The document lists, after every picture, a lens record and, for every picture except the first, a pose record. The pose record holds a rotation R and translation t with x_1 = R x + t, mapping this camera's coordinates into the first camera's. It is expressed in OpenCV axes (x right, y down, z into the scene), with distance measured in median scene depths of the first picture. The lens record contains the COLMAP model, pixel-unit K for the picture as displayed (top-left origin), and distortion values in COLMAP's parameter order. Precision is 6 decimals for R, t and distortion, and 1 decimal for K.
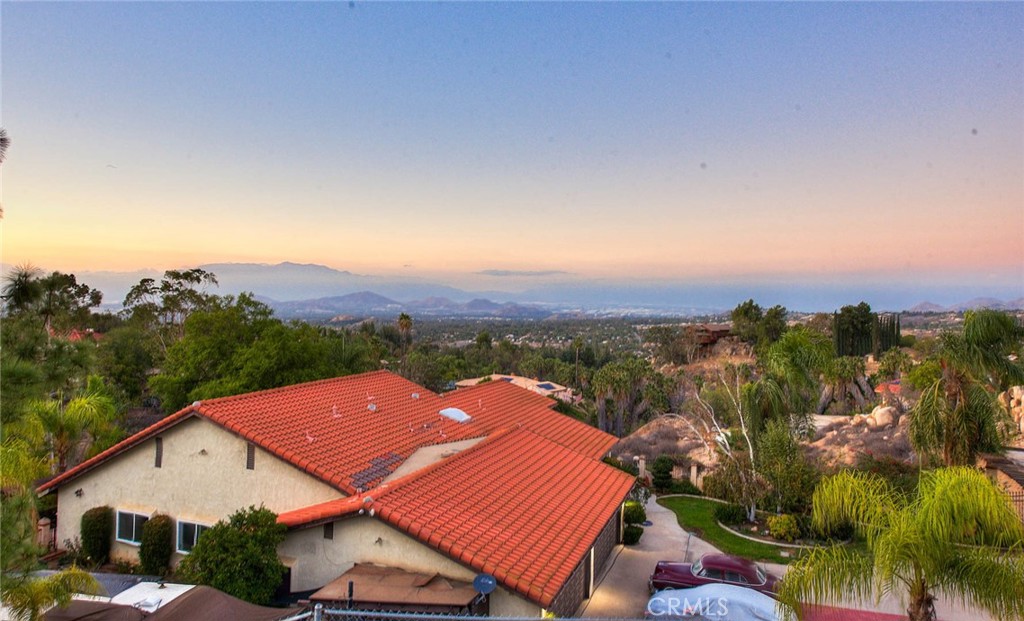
lens RADIAL K [[704.0, 0, 512.1], [0, 704.0, 295.7], [0, 0, 1]] dist [0.028646, 0.008353]
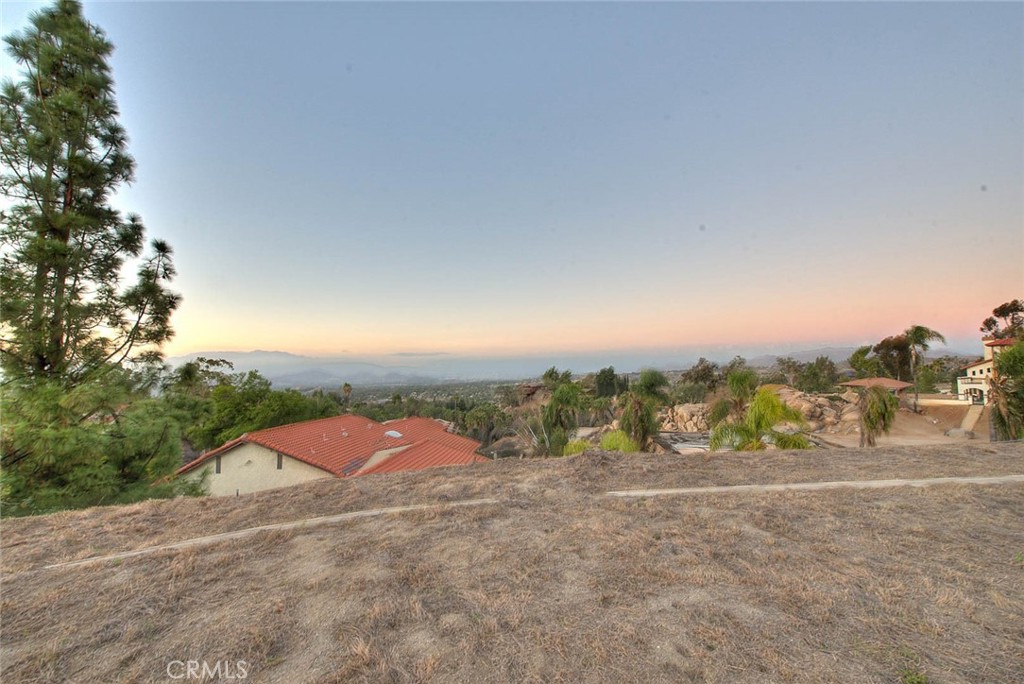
lens RADIAL K [[426.6, 0, 512.0], [0, 426.6, 342.0], [0, 0, 1]] dist [-0.000498, 0.000061]
pose [[0.973960, -0.012779, 0.226359, -0.012139], [0.026814, 0.997896, -0.059035, 0.001130], [-0.225129, 0.063568, 0.972253, -0.069931]]
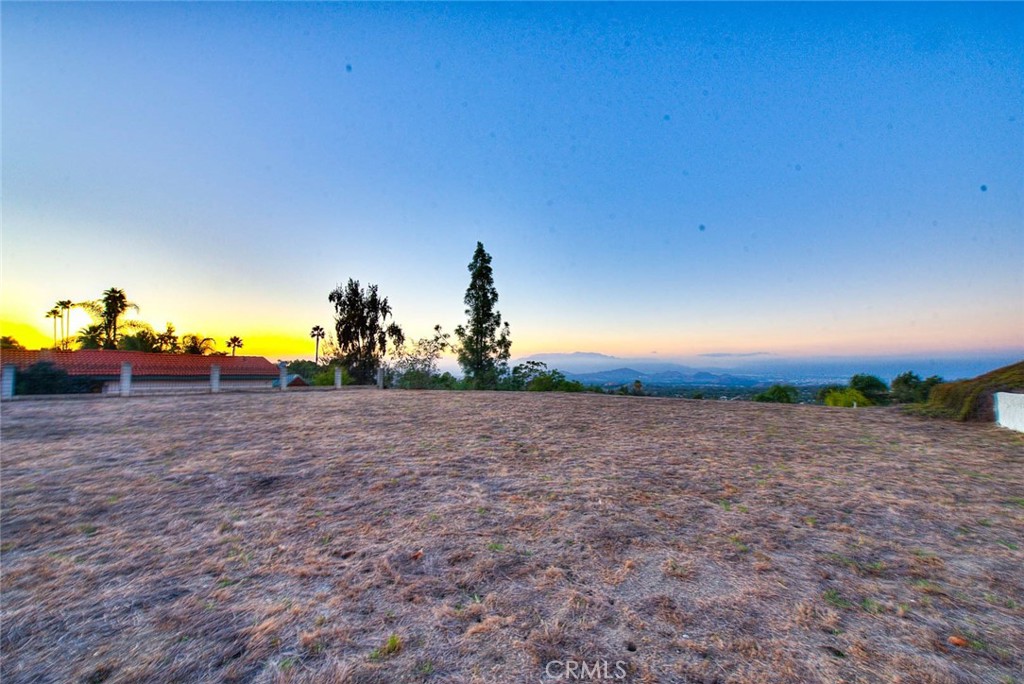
lens RADIAL K [[426.6, 0, 512.0], [0, 426.6, 342.0], [0, 0, 1]] dist [-0.000498, 0.000061]
pose [[0.887959, -0.038202, -0.458332, 0.168790], [0.006640, 0.997505, -0.070277, 0.003266], [0.459874, 0.059360, 0.885998, -0.390708]]
